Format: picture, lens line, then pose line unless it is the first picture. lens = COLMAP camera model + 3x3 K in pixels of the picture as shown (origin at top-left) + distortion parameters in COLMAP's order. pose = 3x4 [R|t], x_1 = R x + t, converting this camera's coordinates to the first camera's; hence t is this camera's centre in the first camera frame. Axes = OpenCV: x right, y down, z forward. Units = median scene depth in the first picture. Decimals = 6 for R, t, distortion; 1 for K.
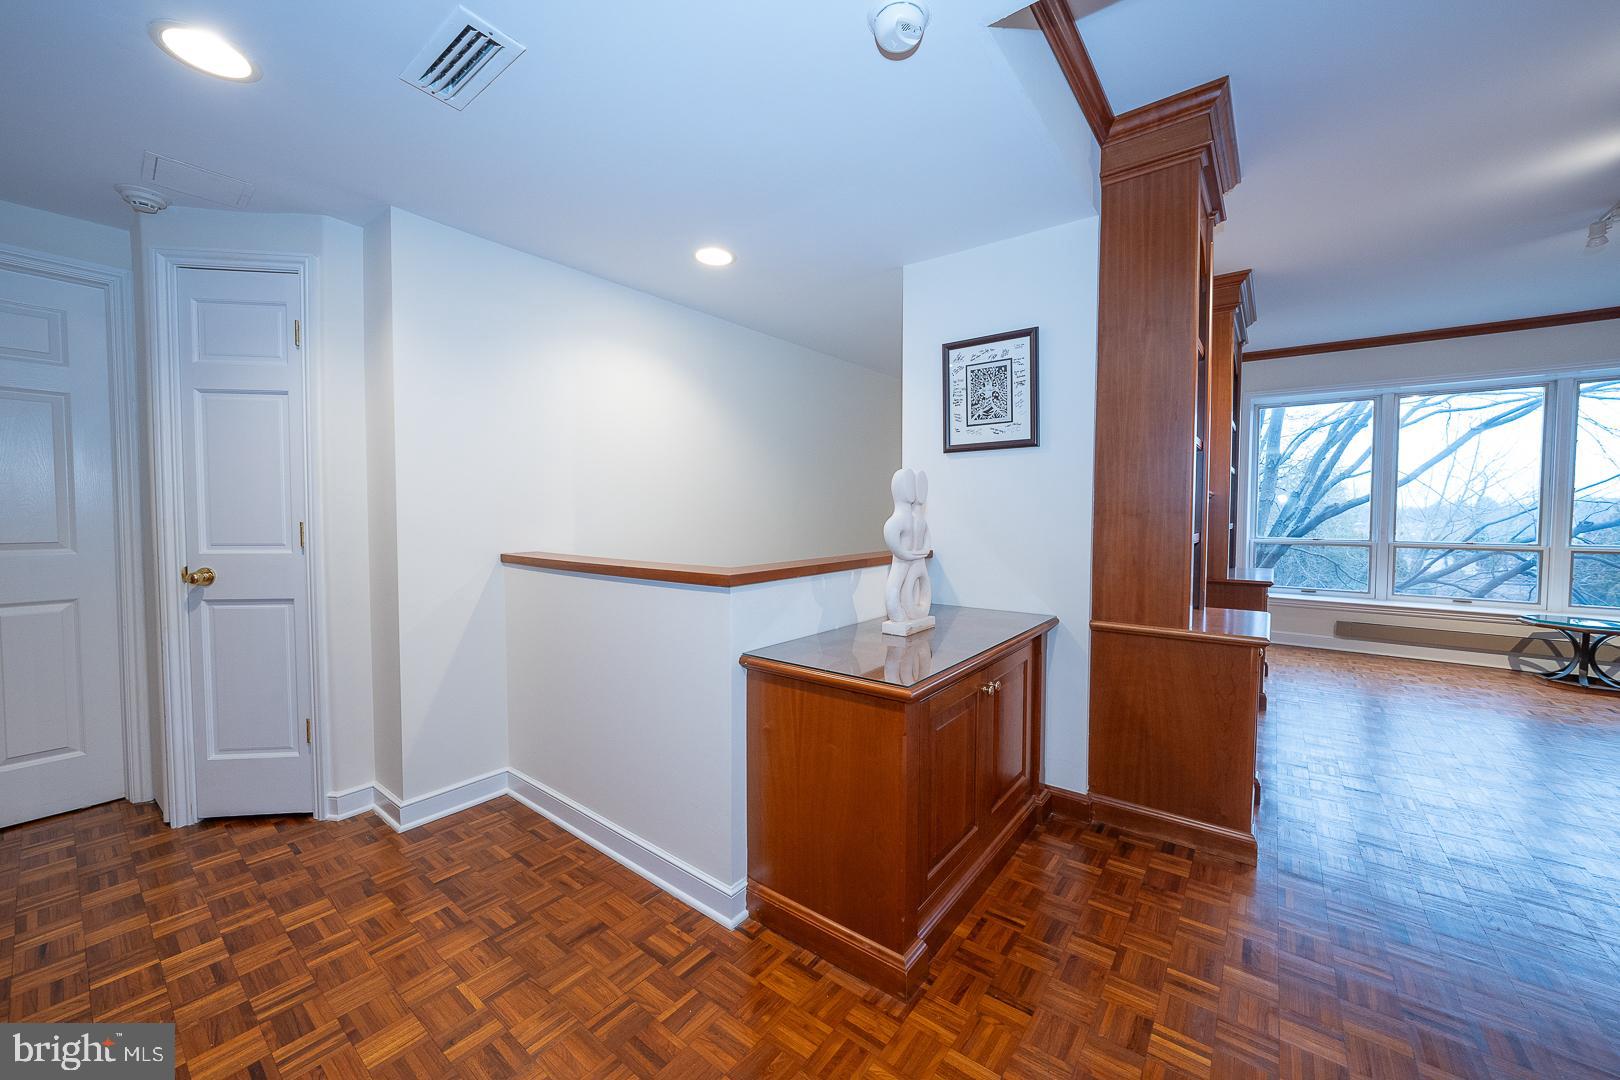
lens RADIAL K [[596.5, 0, 808.9], [0, 596.5, 534.8], [0, 0, 1]] dist [-0.020537, 0.005403]
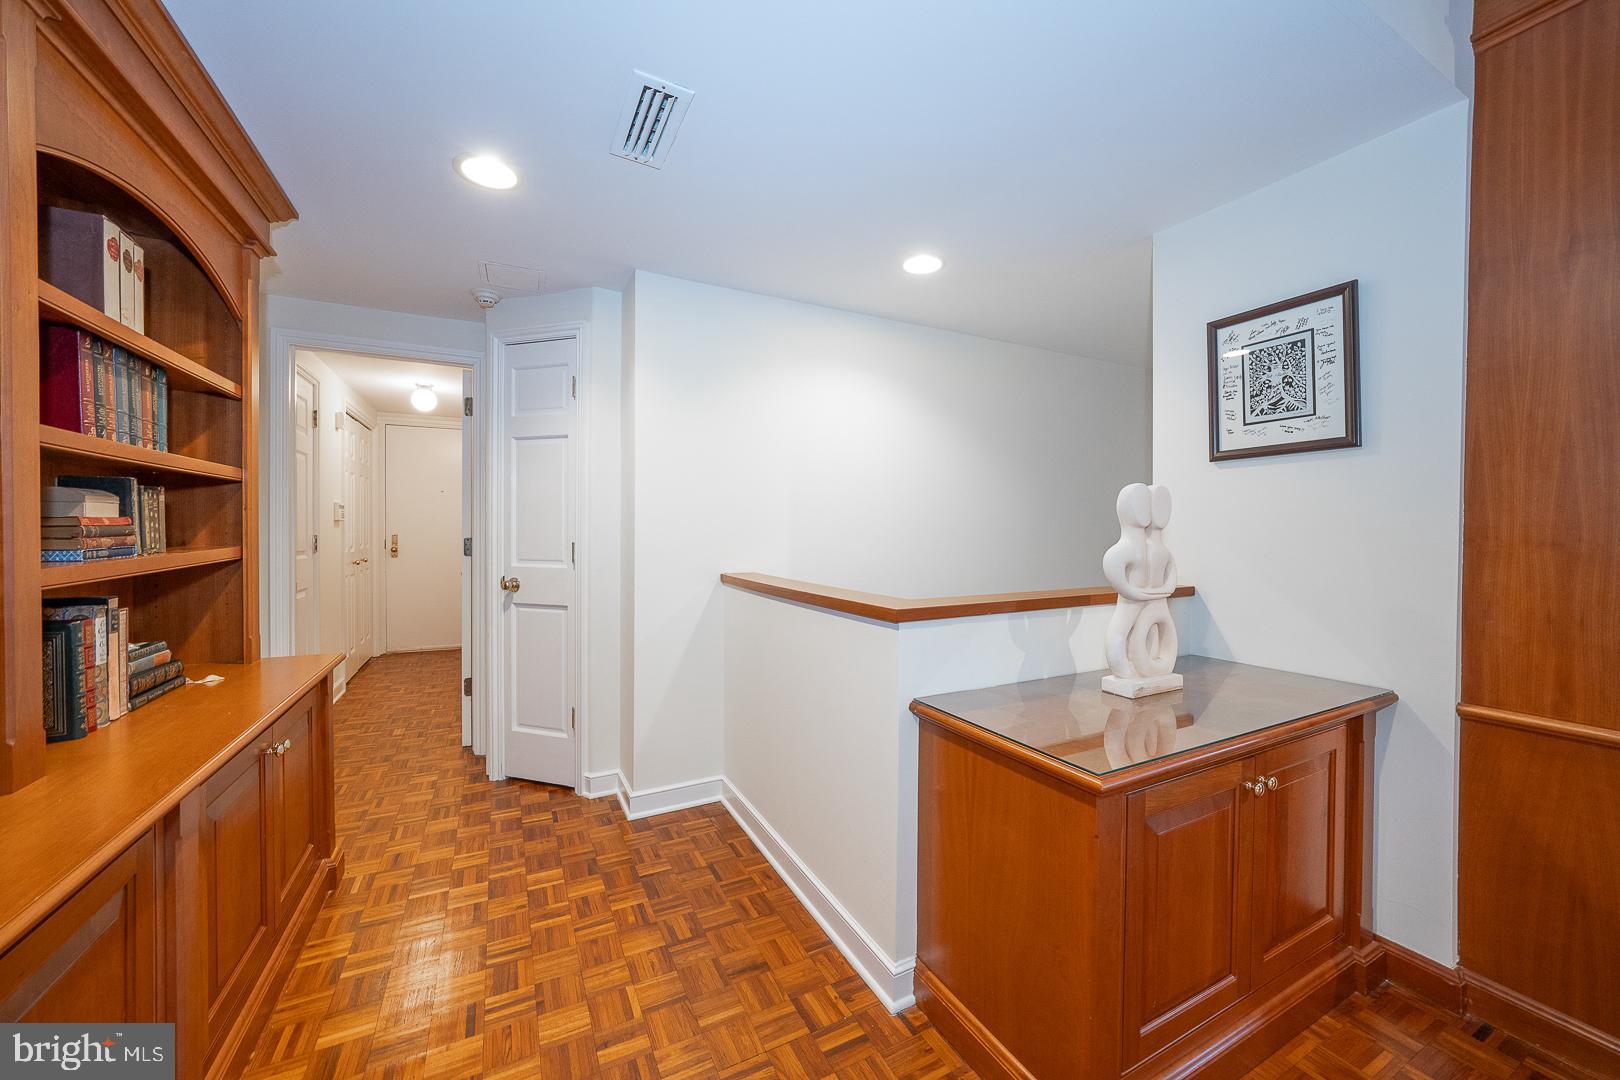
lens RADIAL K [[596.5, 0, 819.4], [0, 596.5, 535.9], [0, 0, 1]] dist [-0.020537, 0.005403]
pose [[0.909146, 0.006581, -0.416426, 0.102880], [-0.018990, 0.999490, -0.025663, -0.013473], [0.416045, 0.031239, 0.908807, 0.108635]]
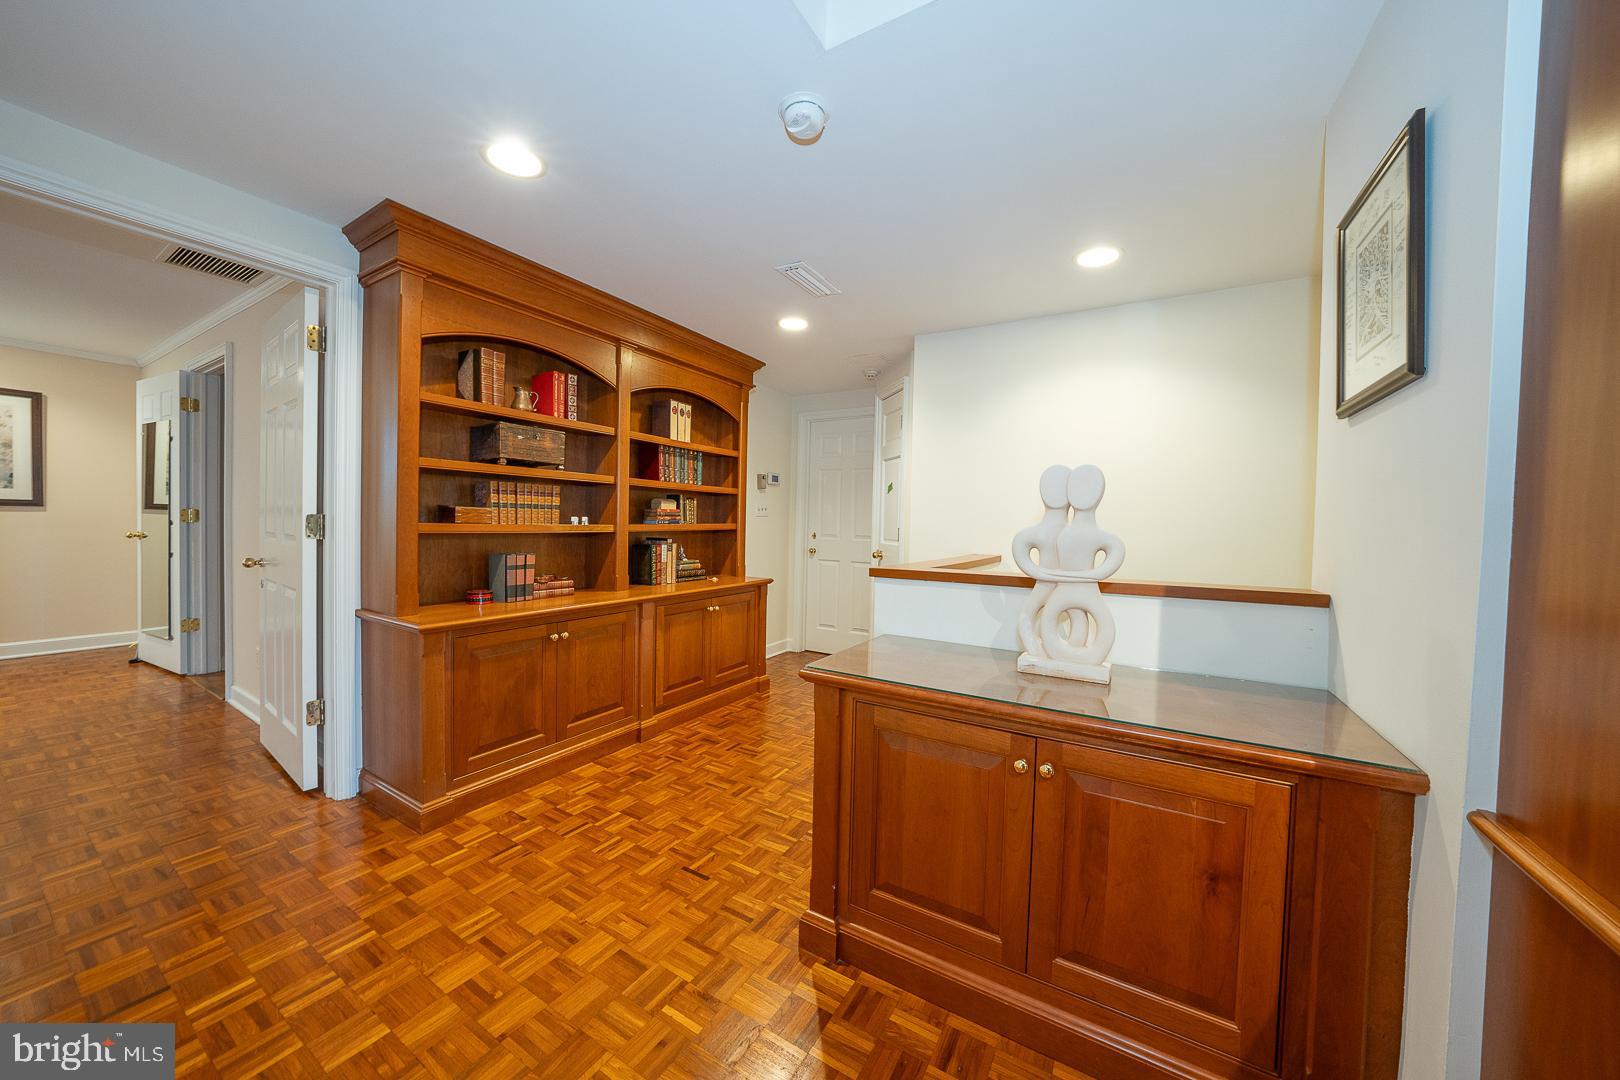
lens RADIAL K [[554.4, 0, 814.6], [0, 554.4, 532.7], [0, 0, 1]] dist [-0.022874, 0.004453]
pose [[0.131953, 0.017765, -0.991097, 0.806812], [-0.061583, 0.998055, 0.009691, -0.008206], [0.989341, 0.059756, 0.132790, 0.564943]]
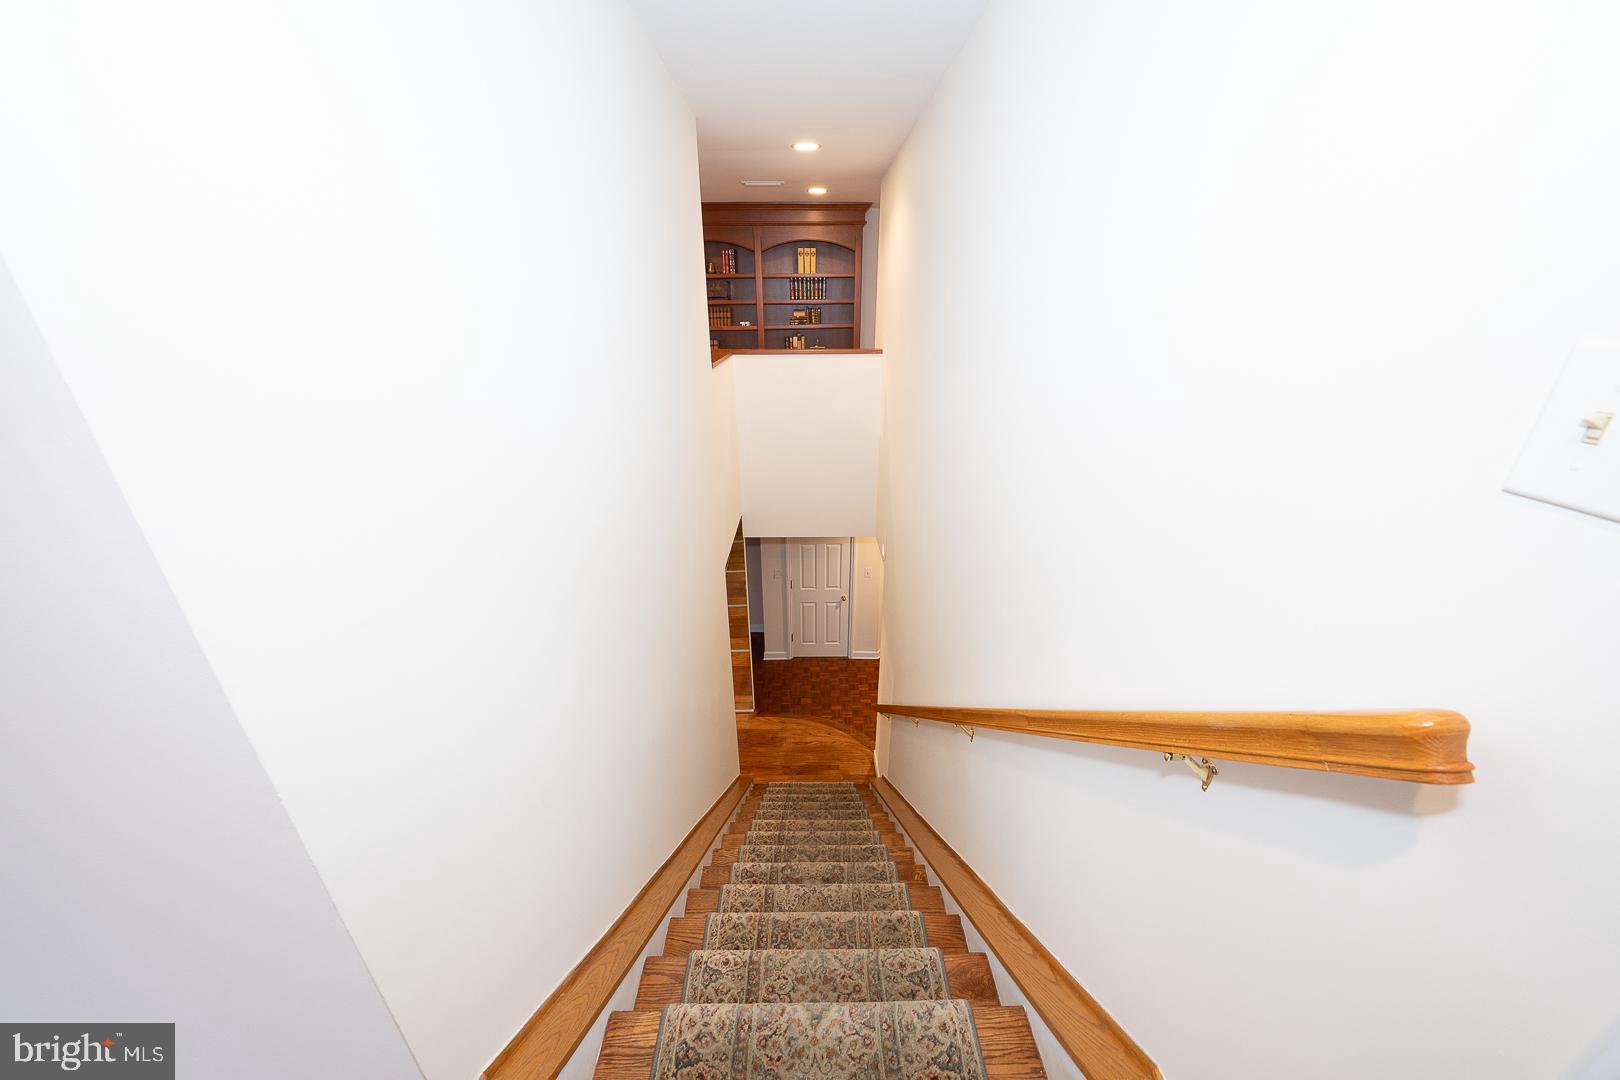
lens RADIAL K [[554.4, 0, 811.4], [0, 554.4, 538.2], [0, 0, 1]] dist [-0.022874, 0.004453]
pose [[-0.771813, 0.238942, -0.589246, 1.061970], [-0.028315, 0.912872, 0.407262, -0.150329], [0.635219, 0.331015, -0.697801, 2.763245]]
